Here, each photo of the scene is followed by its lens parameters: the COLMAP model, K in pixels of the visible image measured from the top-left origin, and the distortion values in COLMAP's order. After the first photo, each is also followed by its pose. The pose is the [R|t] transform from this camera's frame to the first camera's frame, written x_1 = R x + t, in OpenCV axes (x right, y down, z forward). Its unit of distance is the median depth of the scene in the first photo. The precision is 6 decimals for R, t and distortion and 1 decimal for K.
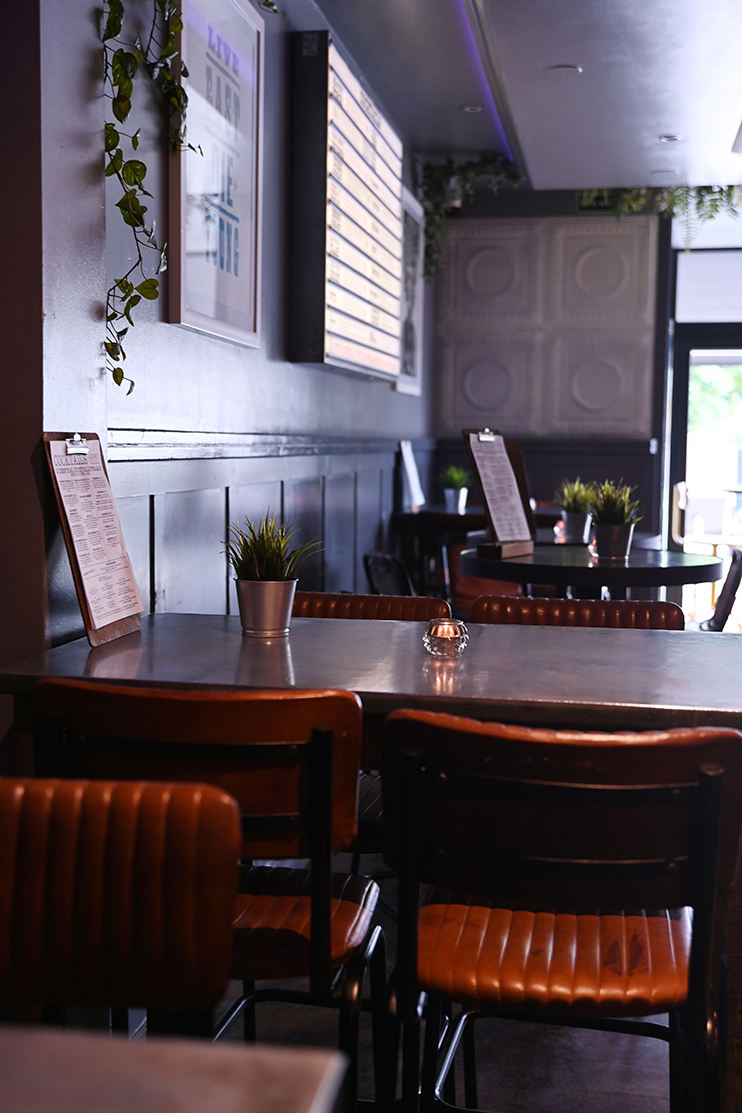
lens RADIAL K [[1412.6, 0, 370.8], [0, 1412.6, 558.4], [0, 0, 1]] dist [0.126258, 0.000000]
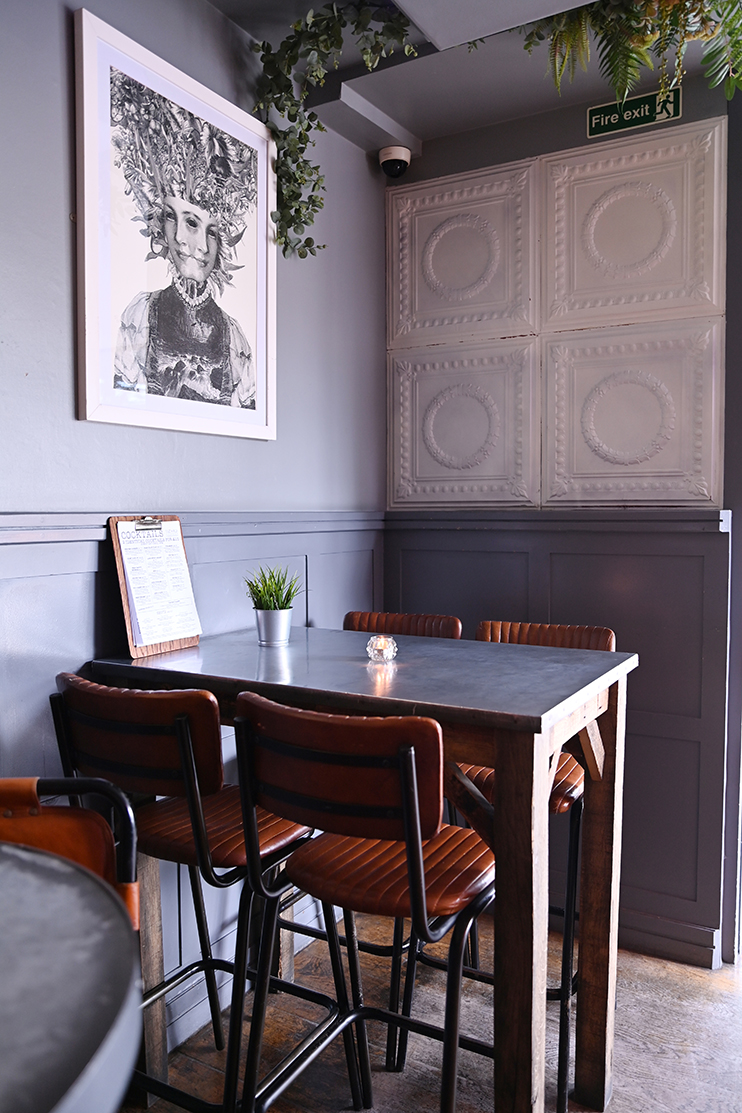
lens RADIAL K [[852.8, 0, 369.8], [0, 852.8, 552.8], [0, 0, 1]] dist [-0.022259, 0.002229]
pose [[0.938099, 0.004079, -0.346344, 0.181351], [-0.014928, 0.999478, -0.028664, -0.053479], [0.346046, 0.032060, 0.937670, 0.626333]]
